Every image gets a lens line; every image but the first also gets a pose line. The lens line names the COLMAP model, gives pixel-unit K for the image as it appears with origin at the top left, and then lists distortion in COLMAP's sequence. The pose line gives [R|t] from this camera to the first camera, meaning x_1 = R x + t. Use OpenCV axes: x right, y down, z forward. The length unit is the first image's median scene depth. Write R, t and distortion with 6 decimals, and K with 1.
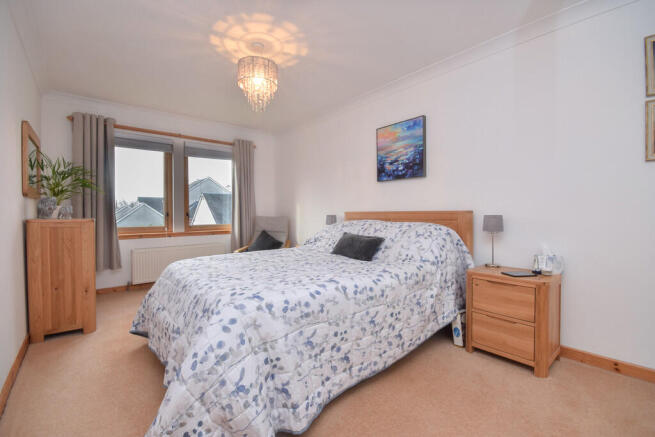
lens RADIAL K [[289.5, 0, 326.2], [0, 289.5, 217.0], [0, 0, 1]] dist [-0.003085, -0.001279]
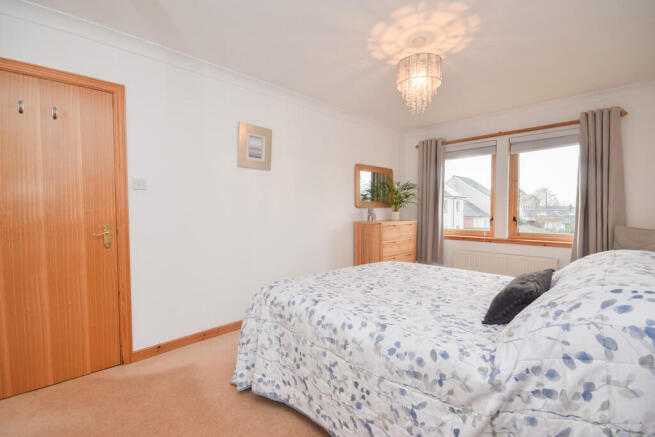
lens RADIAL K [[289.5, 0, 326.2], [0, 289.5, 217.0], [0, 0, 1]] dist [-0.003085, -0.001279]
pose [[0.088119, 0.029538, -0.995672, 0.511732], [-0.011968, 0.999519, 0.028593, -0.047139], [0.996038, 0.009396, 0.088430, 0.490861]]
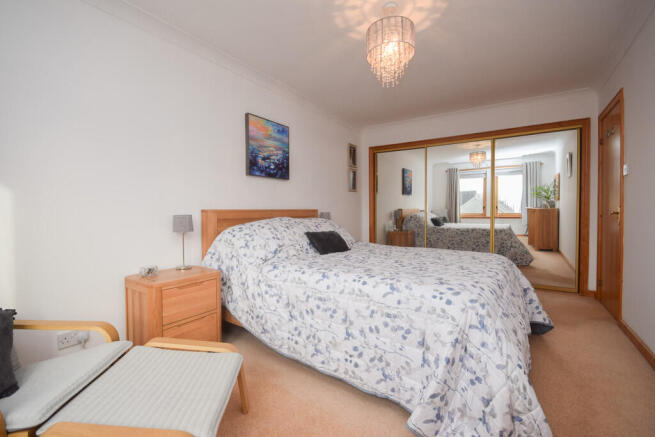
lens RADIAL K [[289.5, 0, 326.2], [0, 289.5, 217.0], [0, 0, 1]] dist [-0.003085, -0.001279]
pose [[-0.257918, -0.007467, 0.966138, -0.775497], [0.027661, 0.999503, 0.015110, -0.004006], [-0.965771, 0.030621, -0.257584, 1.093594]]
